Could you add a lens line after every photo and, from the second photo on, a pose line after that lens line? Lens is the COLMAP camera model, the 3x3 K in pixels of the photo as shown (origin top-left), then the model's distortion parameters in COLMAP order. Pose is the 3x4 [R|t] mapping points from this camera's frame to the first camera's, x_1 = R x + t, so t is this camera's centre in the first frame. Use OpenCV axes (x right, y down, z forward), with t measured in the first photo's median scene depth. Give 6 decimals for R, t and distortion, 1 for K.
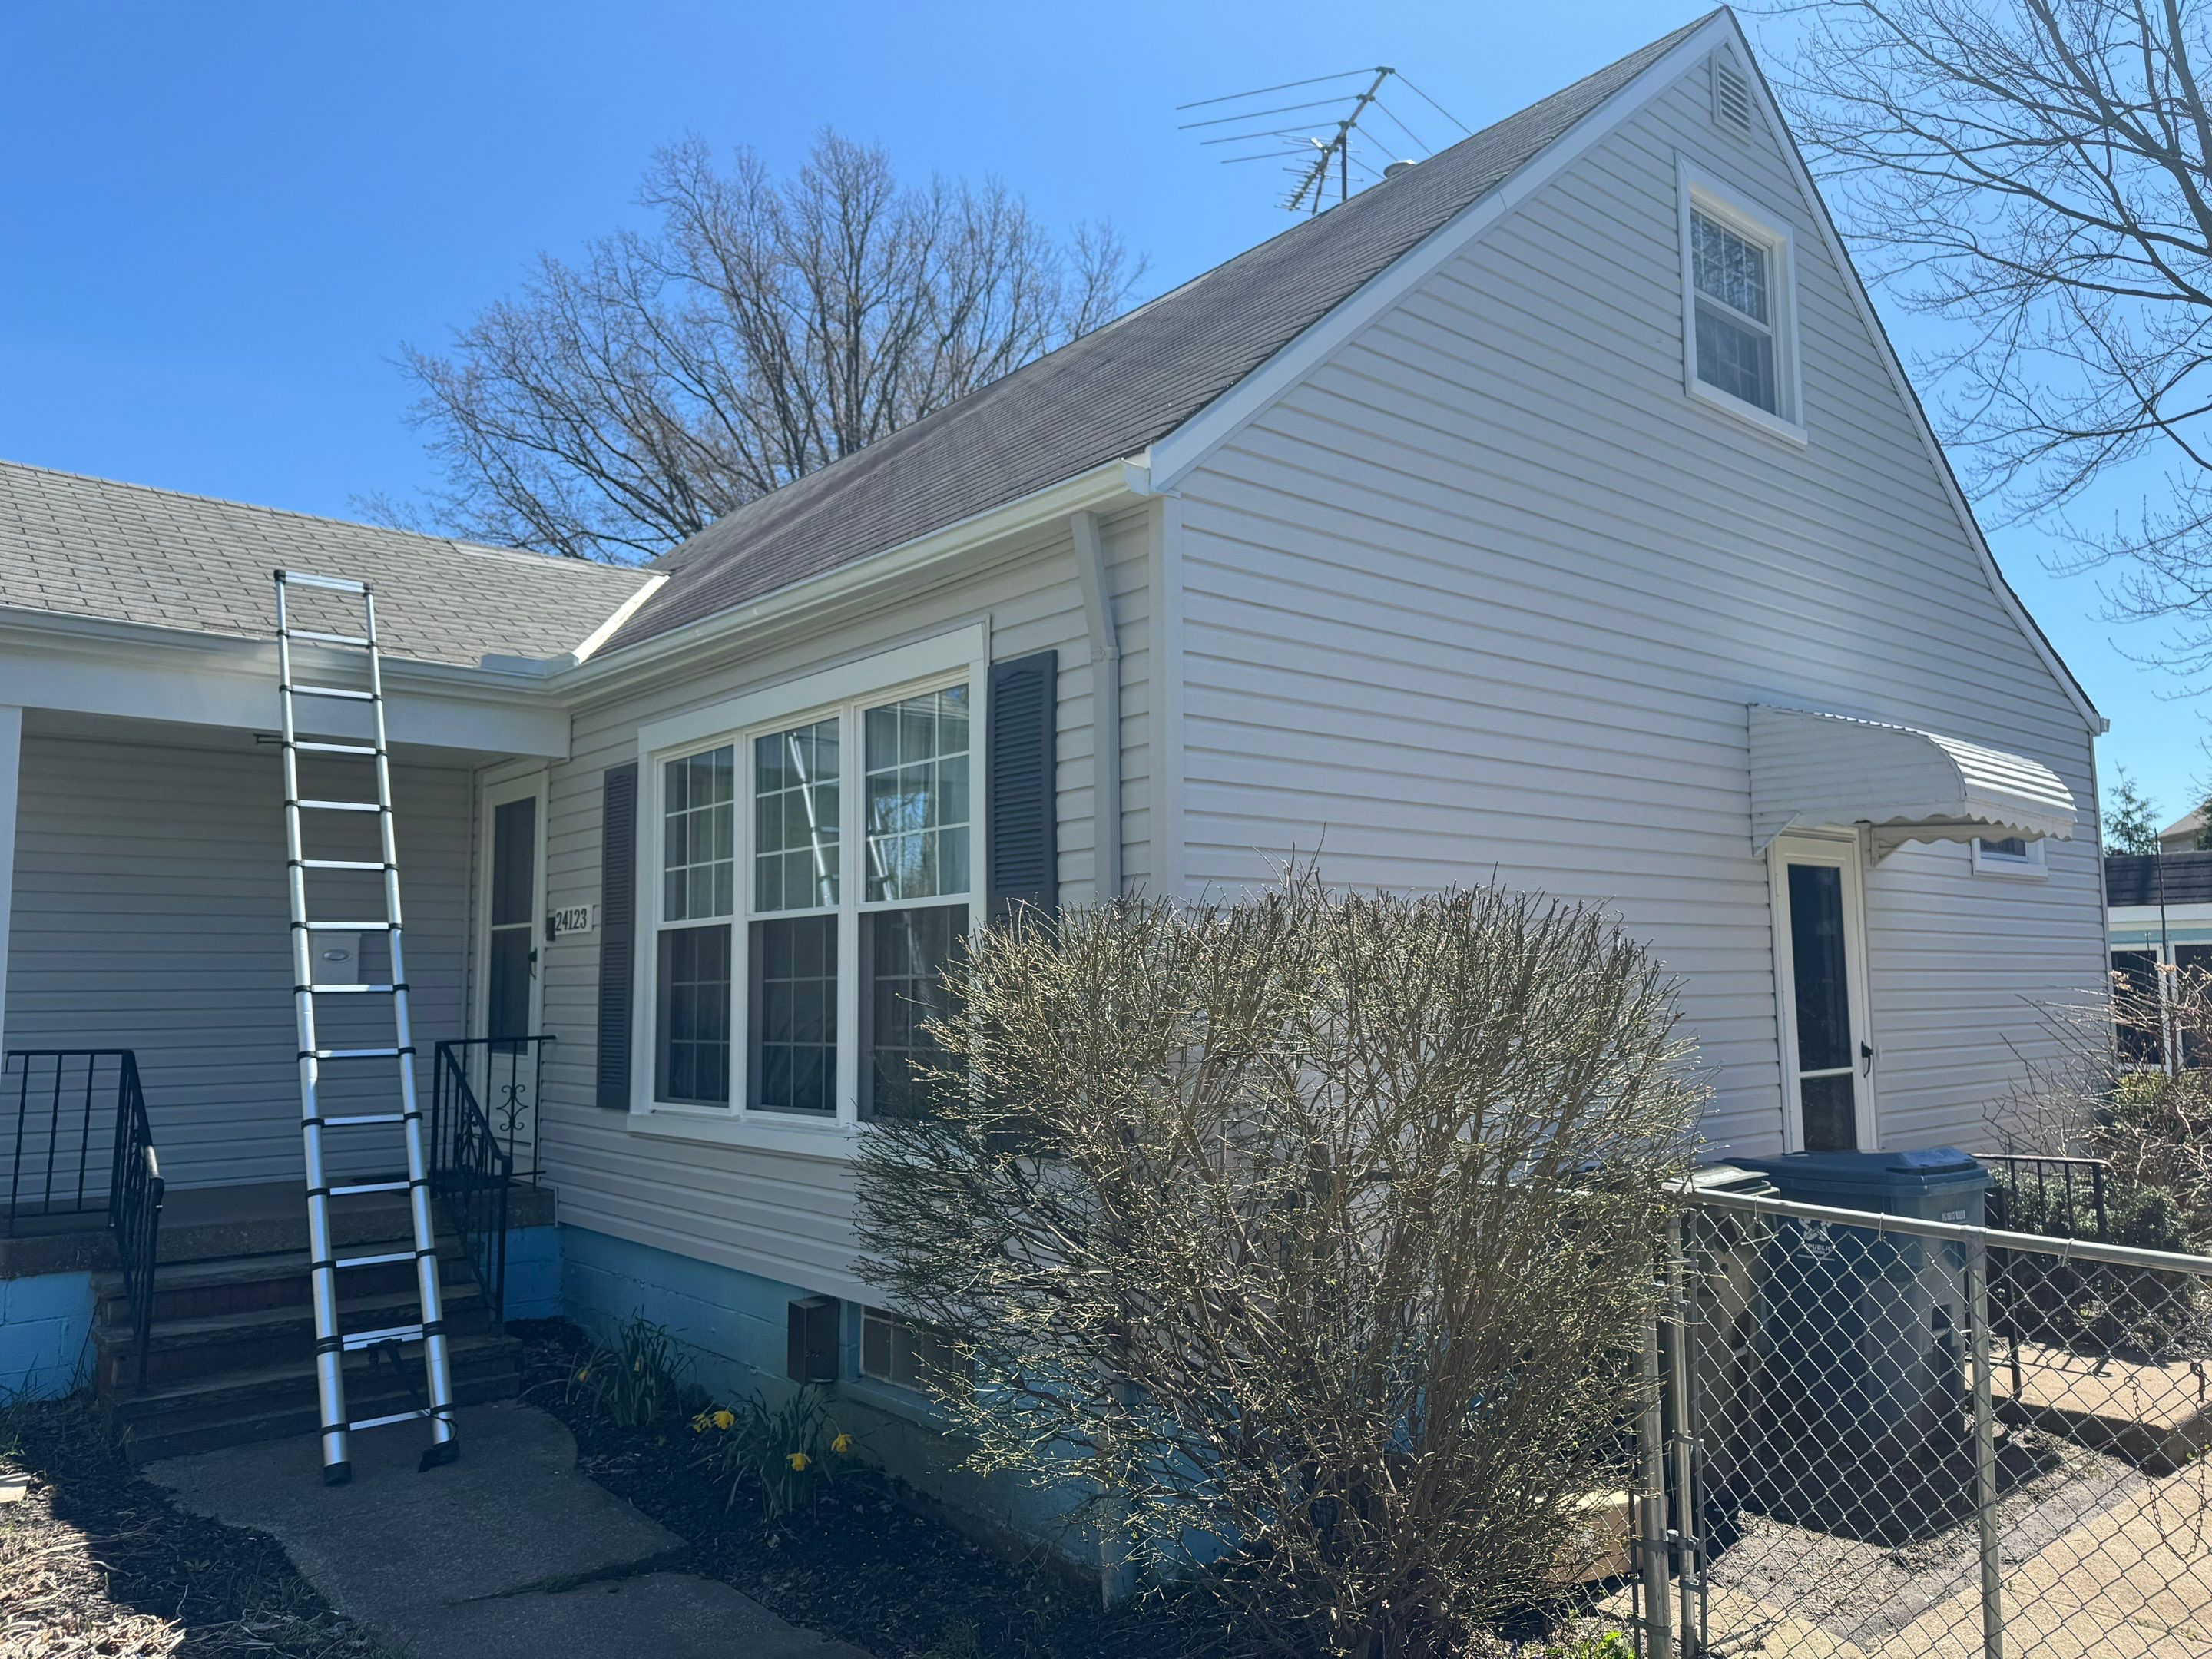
lens RADIAL K [[1559.5, 0, 1106.0], [0, 1559.5, 829.5], [0, 0, 1]] dist [0.086863, -0.096848]
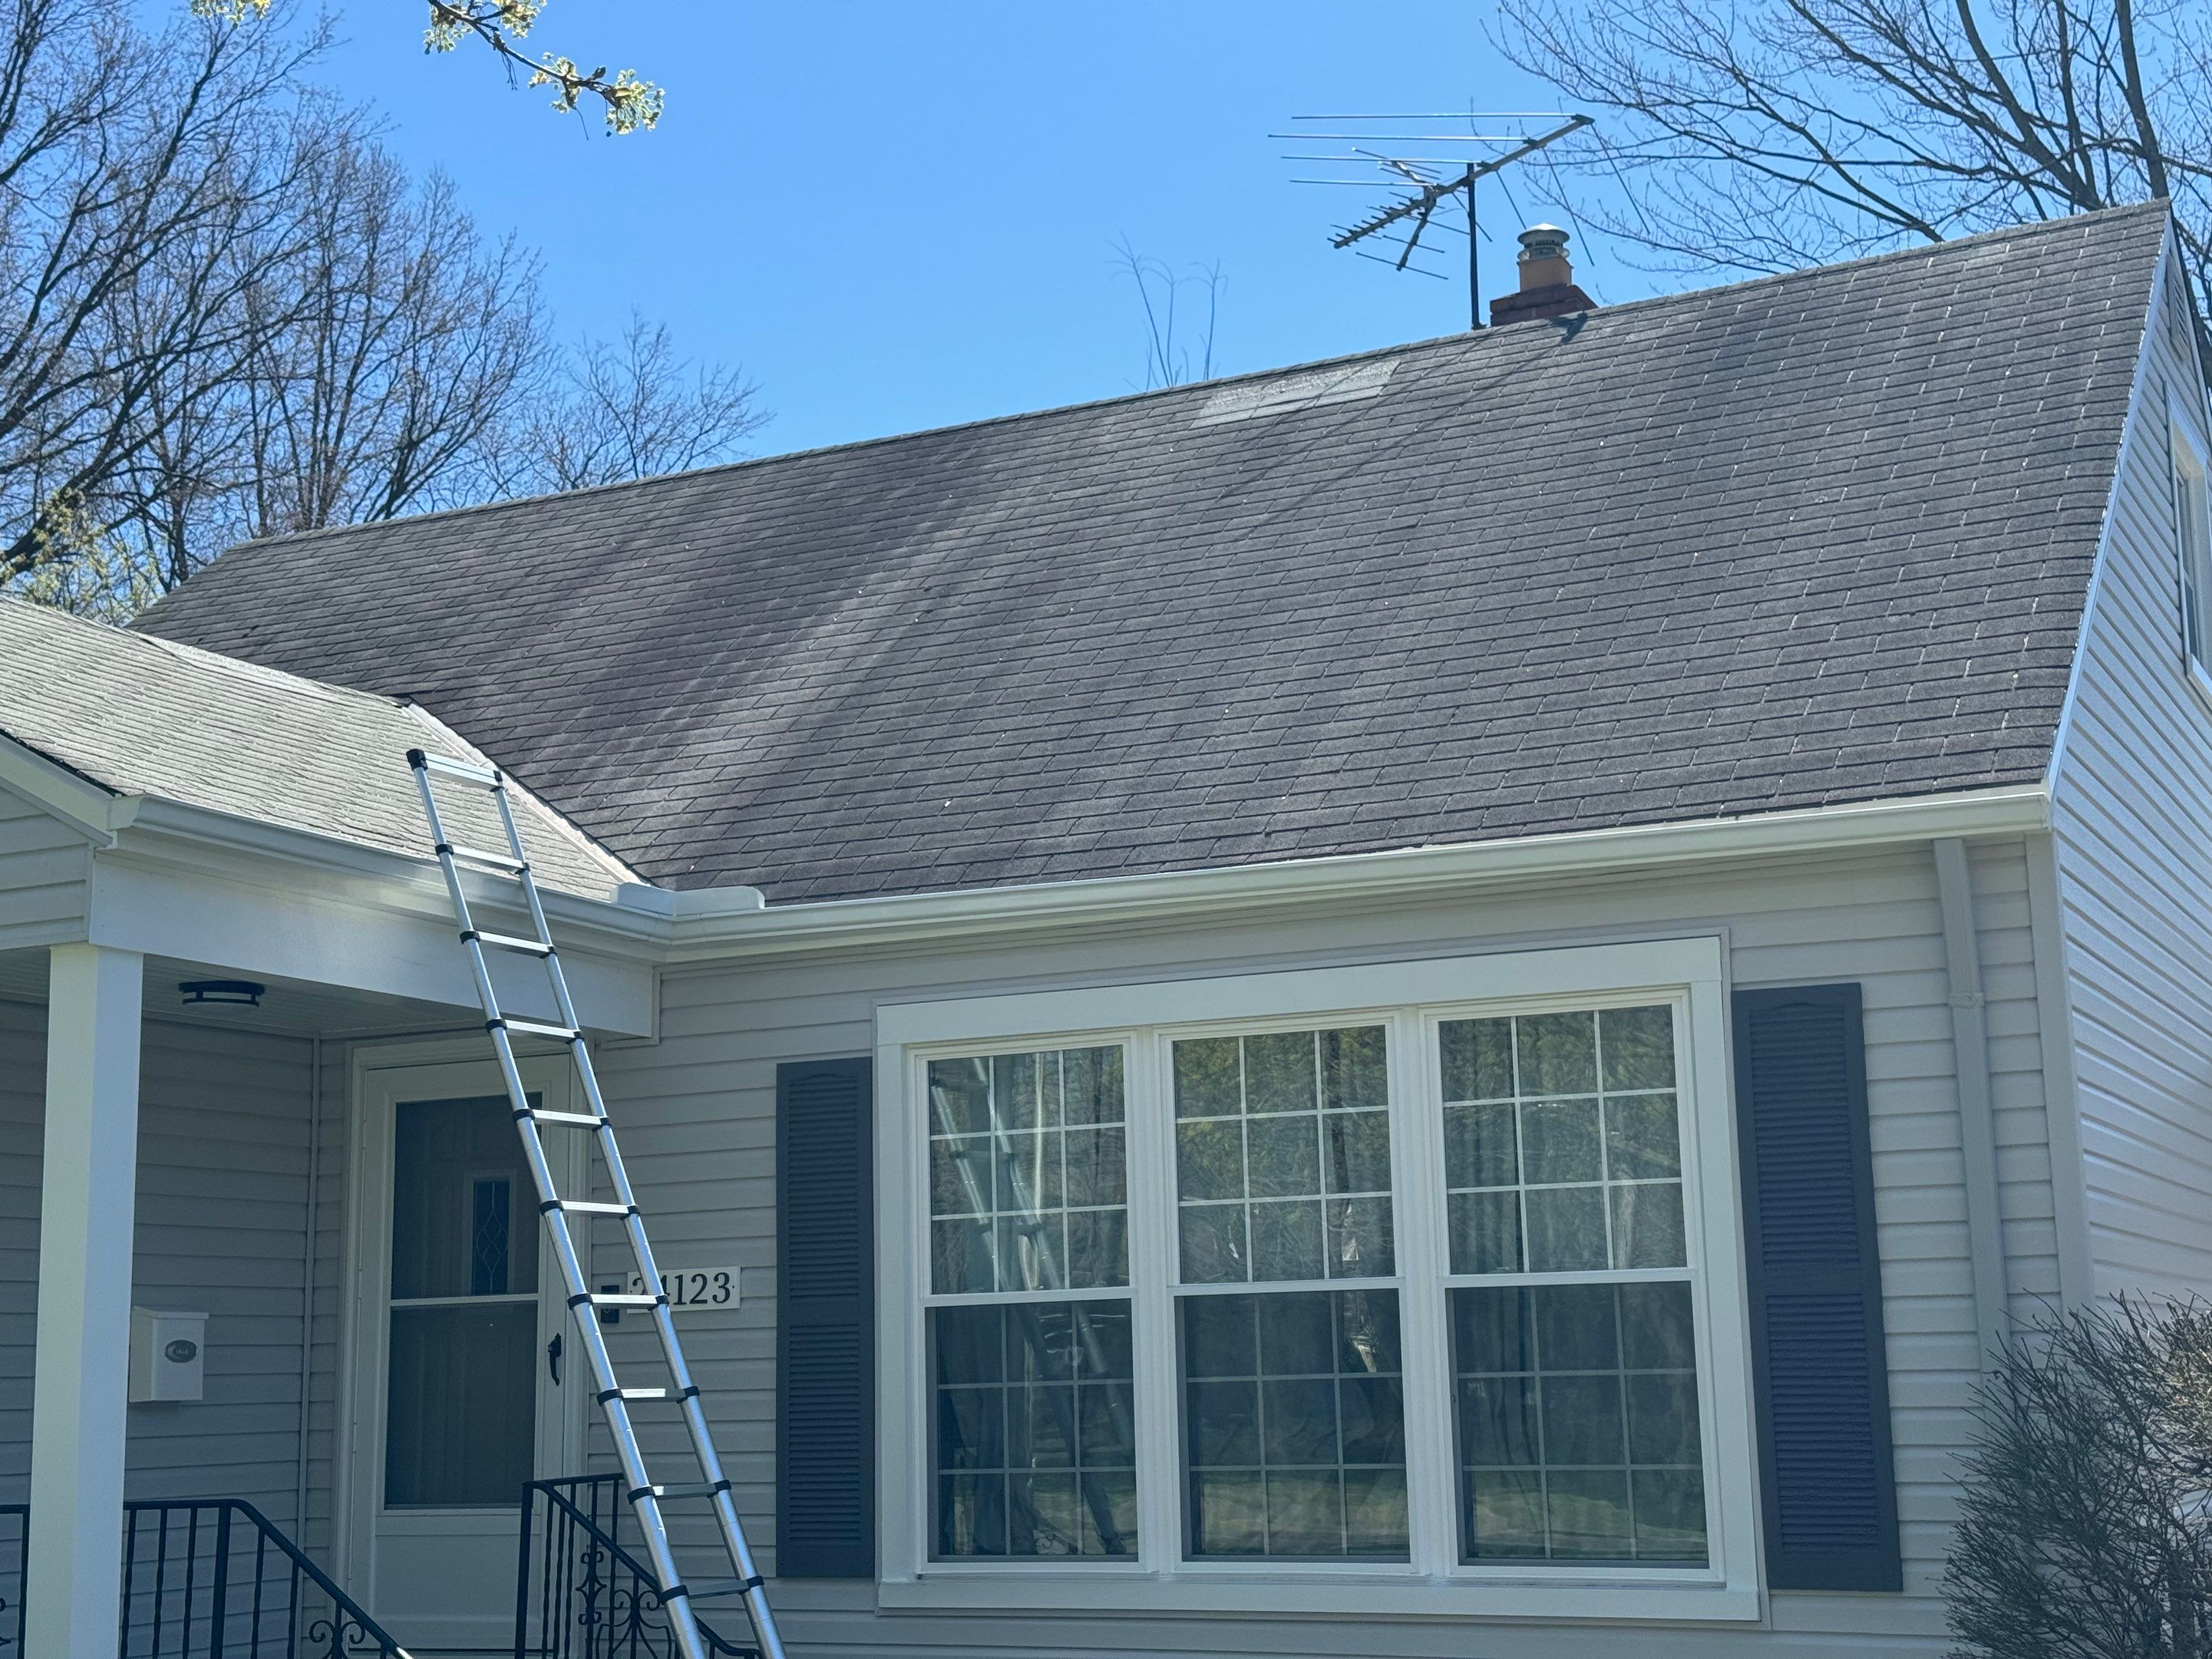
lens RADIAL K [[3143.6, 0, 1036.5], [0, 3143.6, 841.1], [0, 0, 1]] dist [0.126925, 0.020830]
pose [[0.926678, 0.061214, 0.370839, -0.765558], [-0.030255, 0.995595, -0.088741, -0.017614], [-0.374637, 0.071014, 0.924448, -0.304491]]
